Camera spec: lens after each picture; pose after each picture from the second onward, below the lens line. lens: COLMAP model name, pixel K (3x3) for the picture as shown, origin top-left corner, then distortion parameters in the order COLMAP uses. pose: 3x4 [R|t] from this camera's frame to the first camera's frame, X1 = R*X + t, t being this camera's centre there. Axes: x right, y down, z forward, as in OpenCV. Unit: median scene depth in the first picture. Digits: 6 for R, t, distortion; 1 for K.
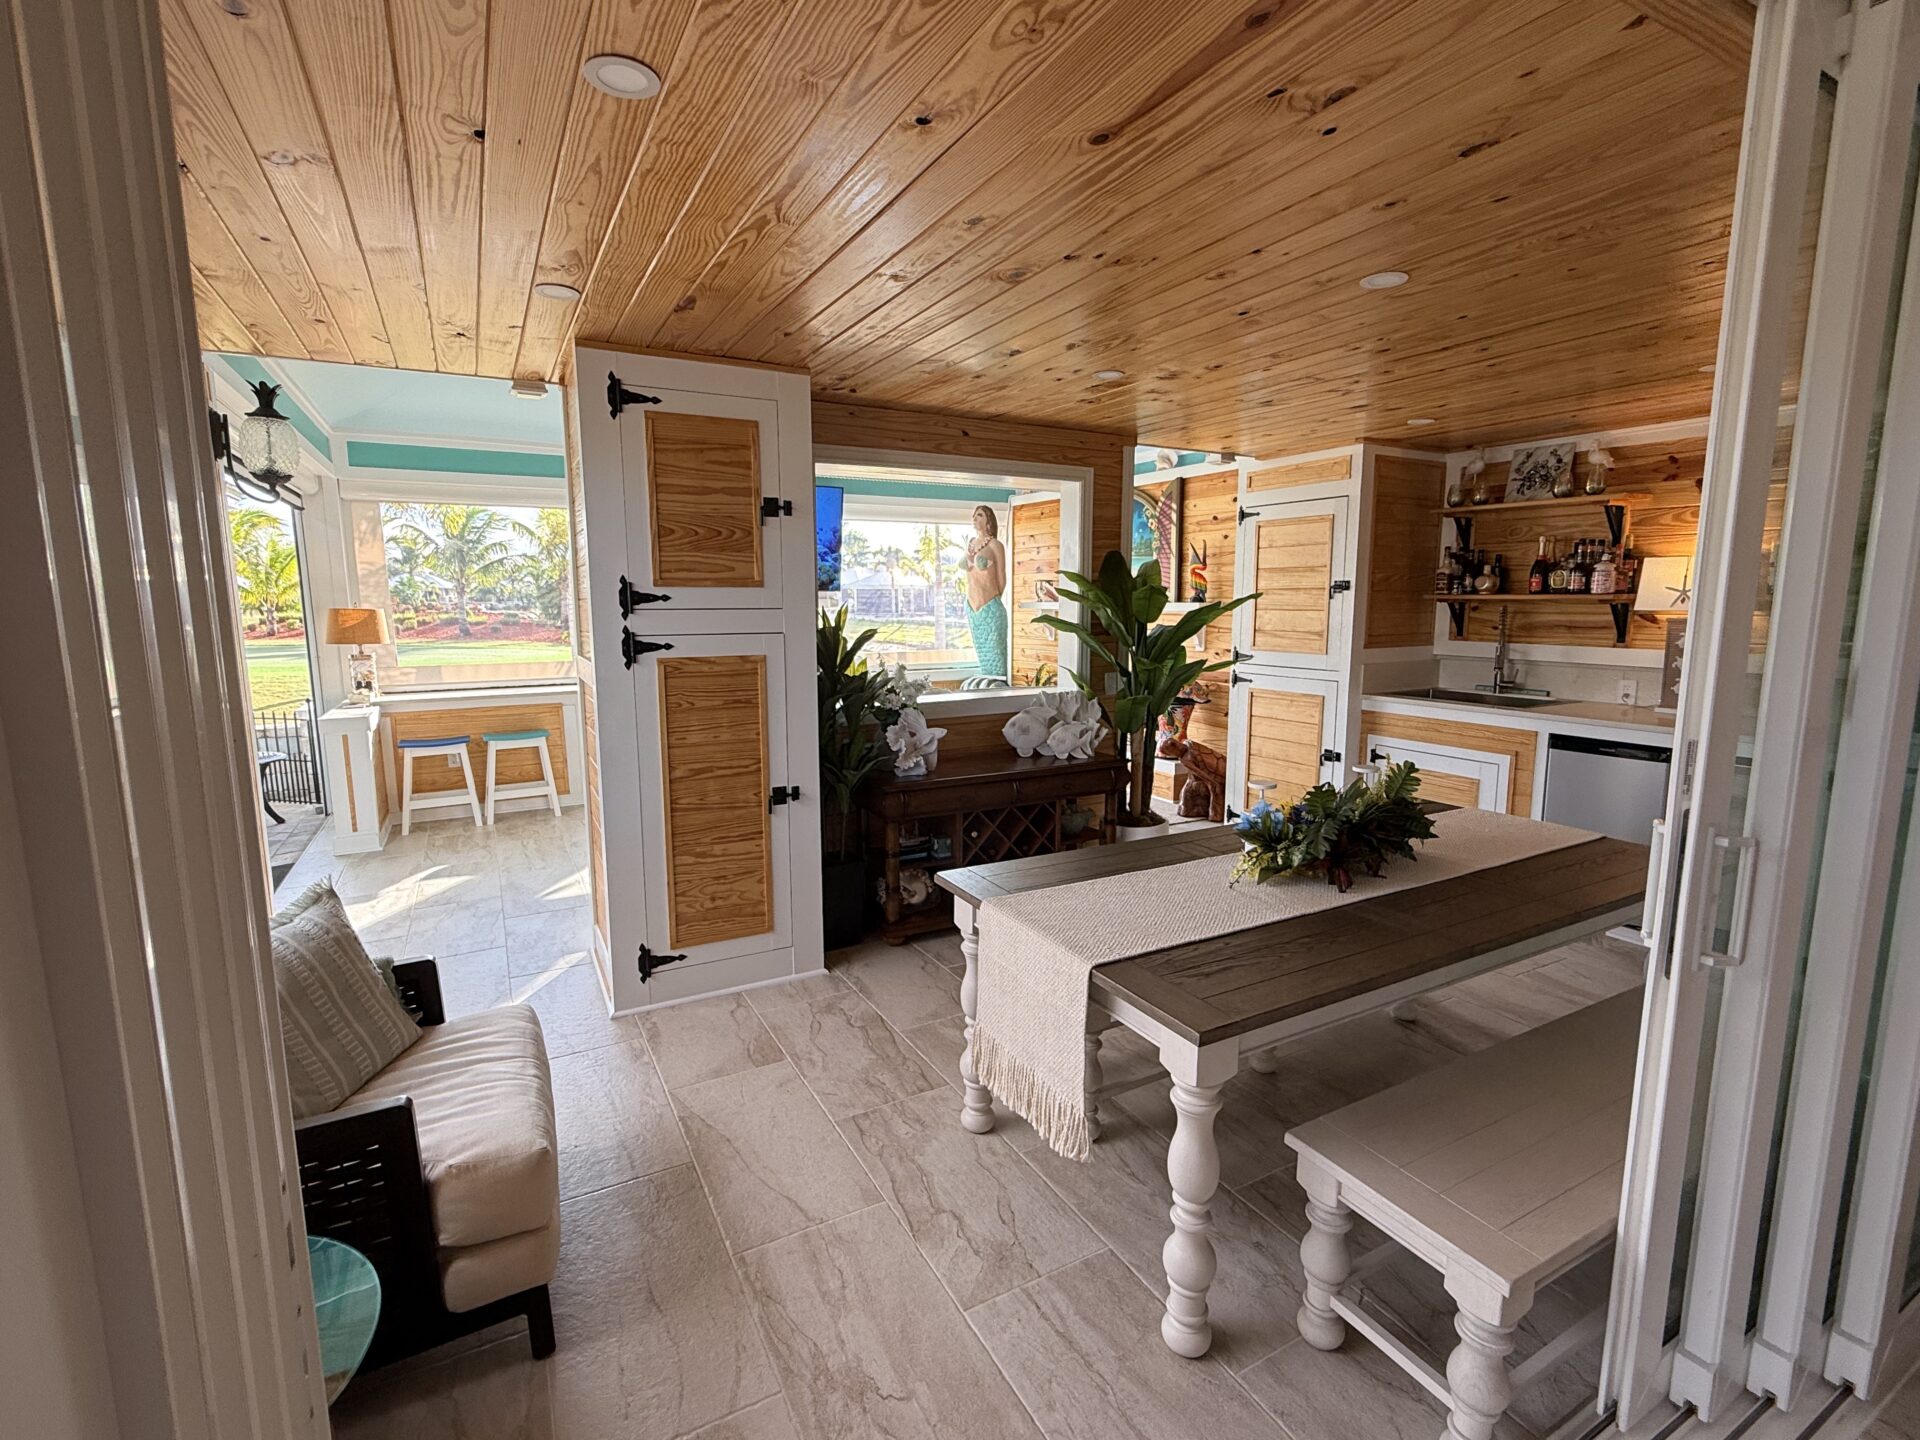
lens RADIAL K [[874.4, 0, 952.3], [0, 874.4, 719.0], [0, 0, 1]] dist [0.000094, 0.000350]
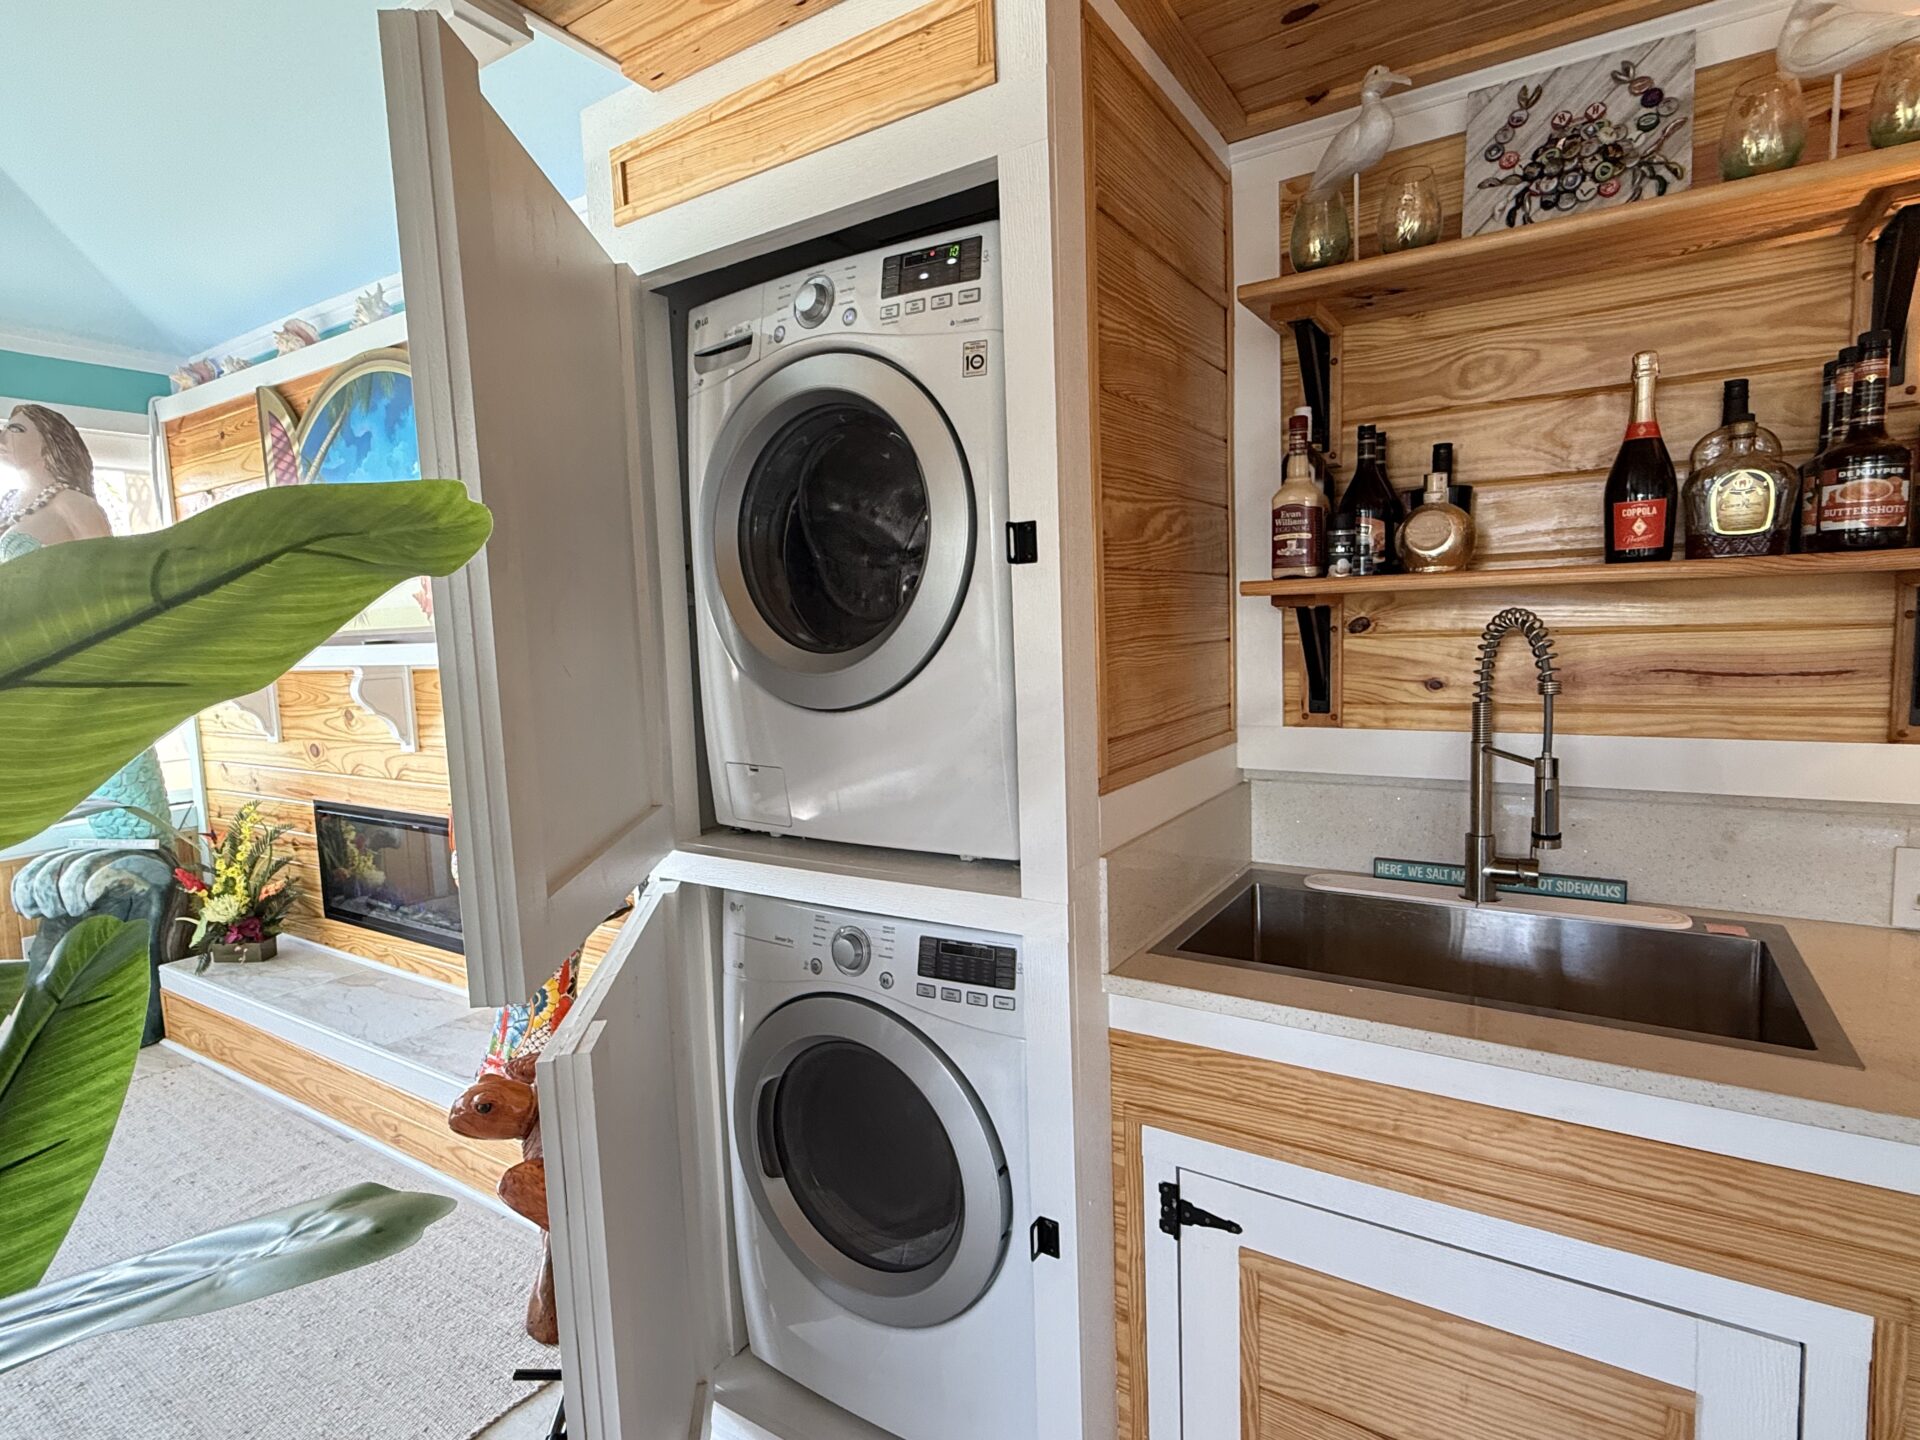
lens RADIAL K [[996.5, 0, 950.6], [0, 996.5, 720.6], [0, 0, 1]] dist [0.000544, -0.000322]
pose [[0.876499, -0.072541, 0.475907, 0.125011], [0.096971, 0.994922, -0.026944, -0.041123], [-0.471536, 0.069766, 0.879083, 0.321816]]
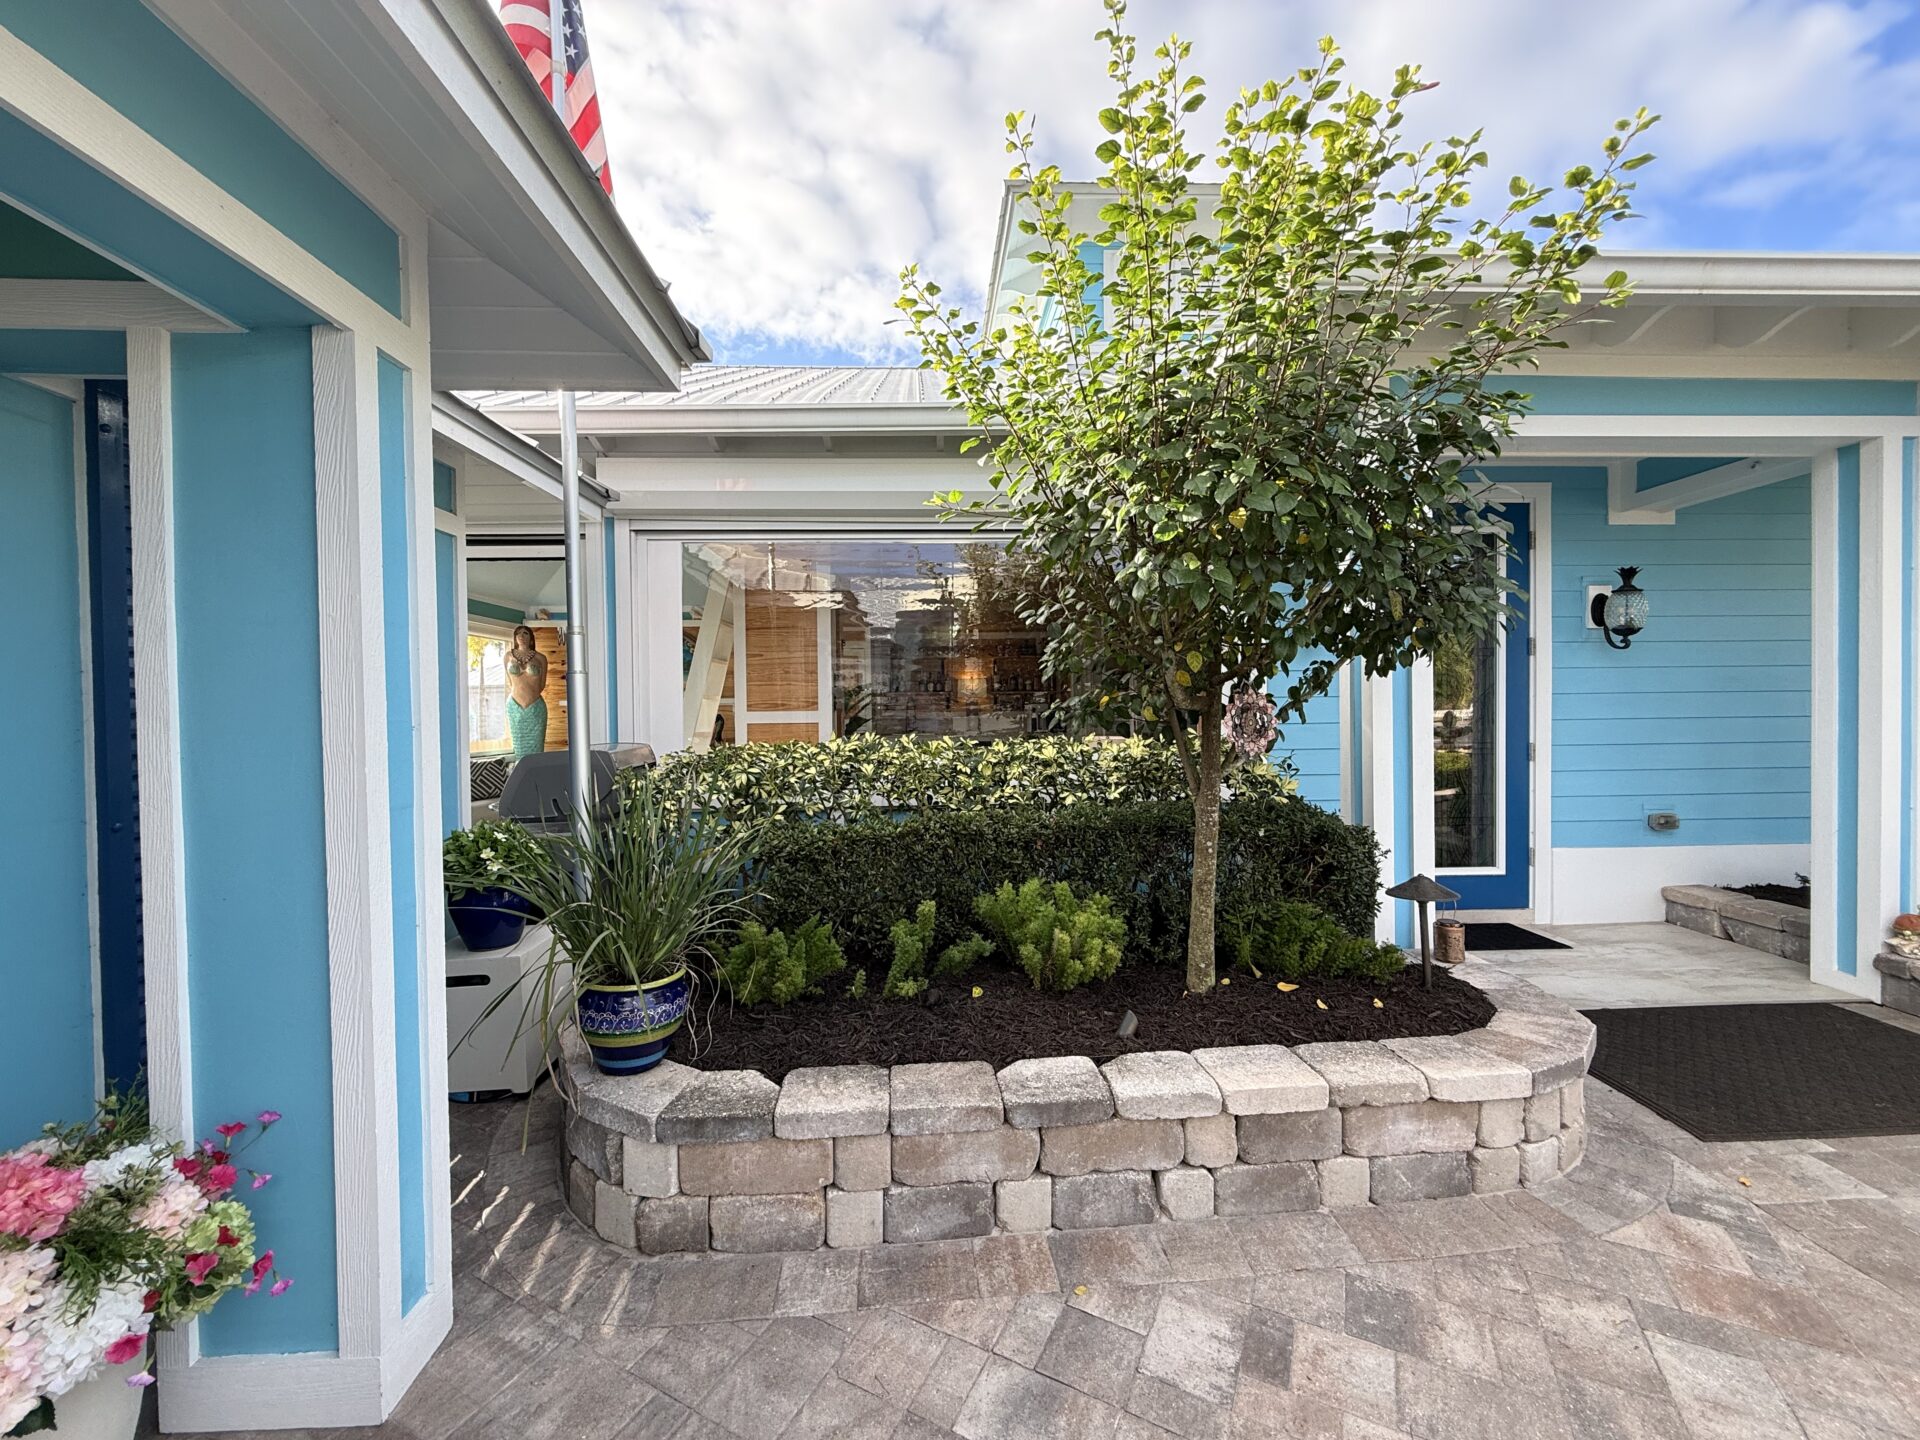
lens RADIAL K [[763.7, 0, 952.4], [0, 763.7, 719.3], [0, 0, 1]] dist [0.000995, 0.000368]
pose [[0.440217, -0.012070, 0.897810, -0.506848], [0.135633, 0.989330, -0.053203, 0.025649], [-0.887588, 0.145193, 0.437157, -0.015061]]
